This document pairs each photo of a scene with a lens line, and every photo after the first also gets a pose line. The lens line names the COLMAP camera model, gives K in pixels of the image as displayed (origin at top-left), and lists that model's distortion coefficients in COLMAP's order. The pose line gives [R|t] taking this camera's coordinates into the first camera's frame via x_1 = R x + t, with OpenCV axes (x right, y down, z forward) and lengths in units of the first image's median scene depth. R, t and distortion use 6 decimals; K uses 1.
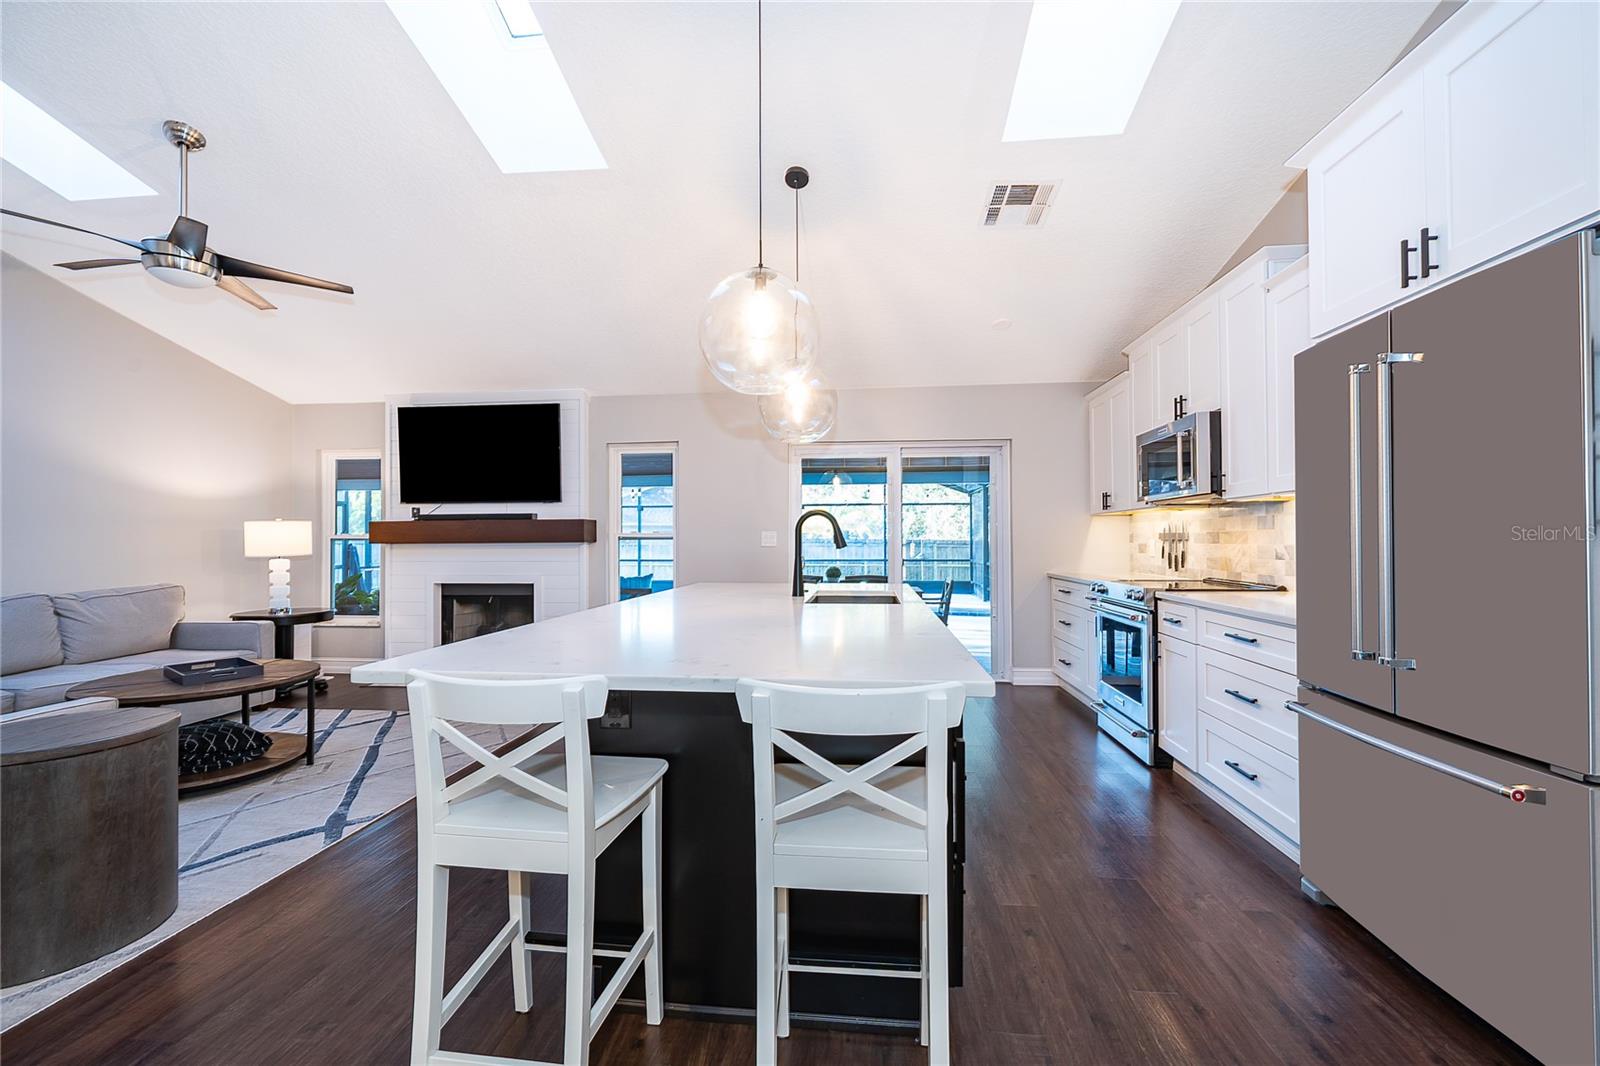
lens RADIAL K [[659.1, 0, 797.5], [0, 659.1, 534.7], [0, 0, 1]] dist [-0.003094, 0.000394]
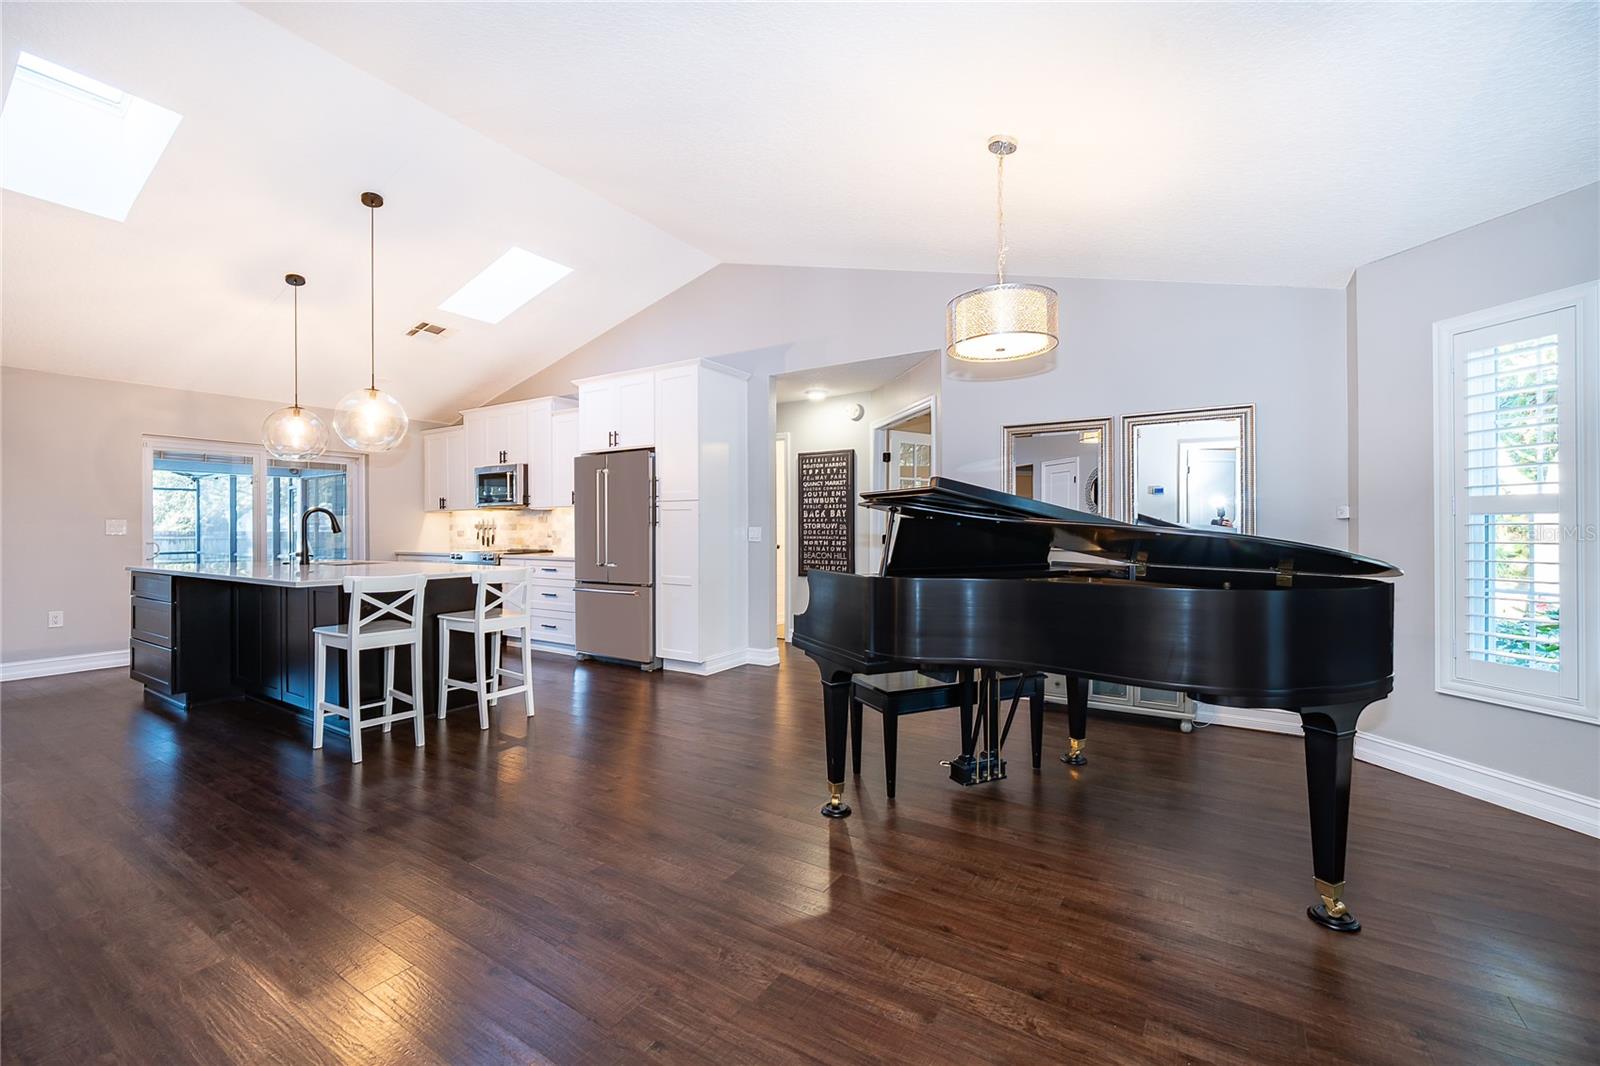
lens RADIAL K [[659.1, 0, 793.1], [0, 659.1, 529.8], [0, 0, 1]] dist [-0.003094, 0.000394]
pose [[0.451796, -0.002196, 0.892119, -0.586717], [-0.004150, 0.999981, 0.004563, 0.000466], [-0.892112, -0.005764, 0.451778, -0.474437]]
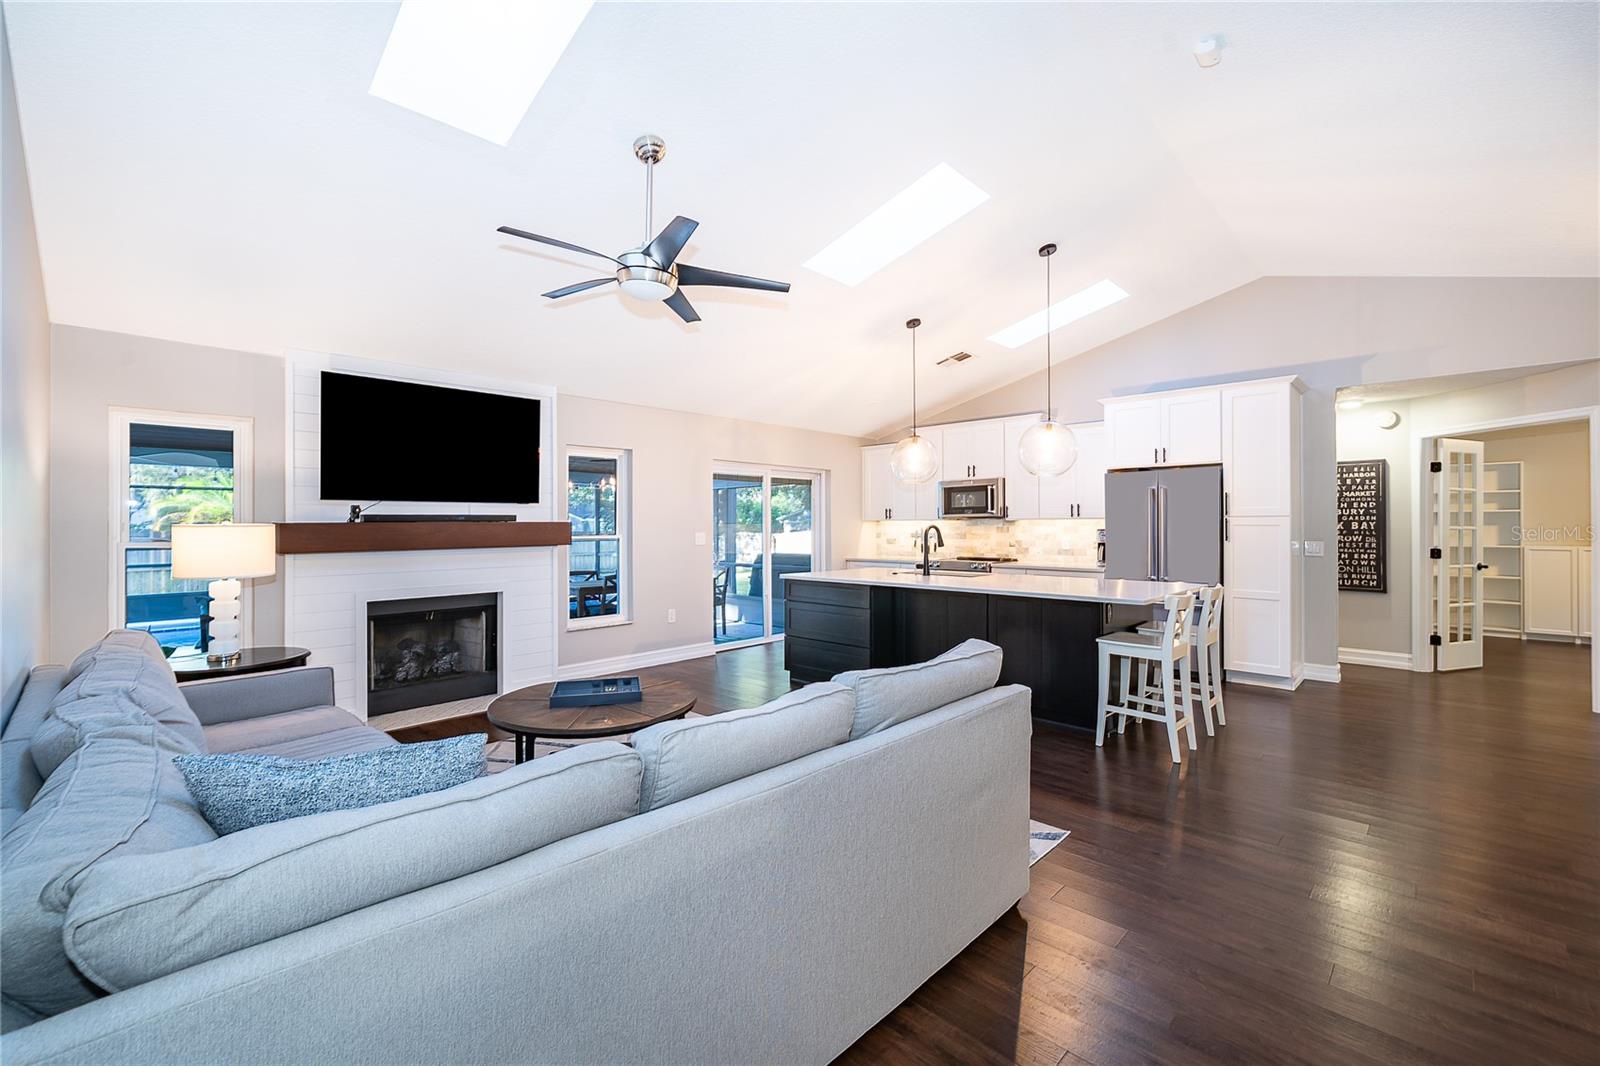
lens RADIAL K [[659.1, 0, 795.3], [0, 659.1, 524.1], [0, 0, 1]] dist [-0.003094, 0.000394]
pose [[0.625378, 0.001921, 0.780320, -1.076786], [-0.004342, 0.999990, 0.001018, -0.027807], [-0.780310, -0.004025, 0.625380, 0.141840]]
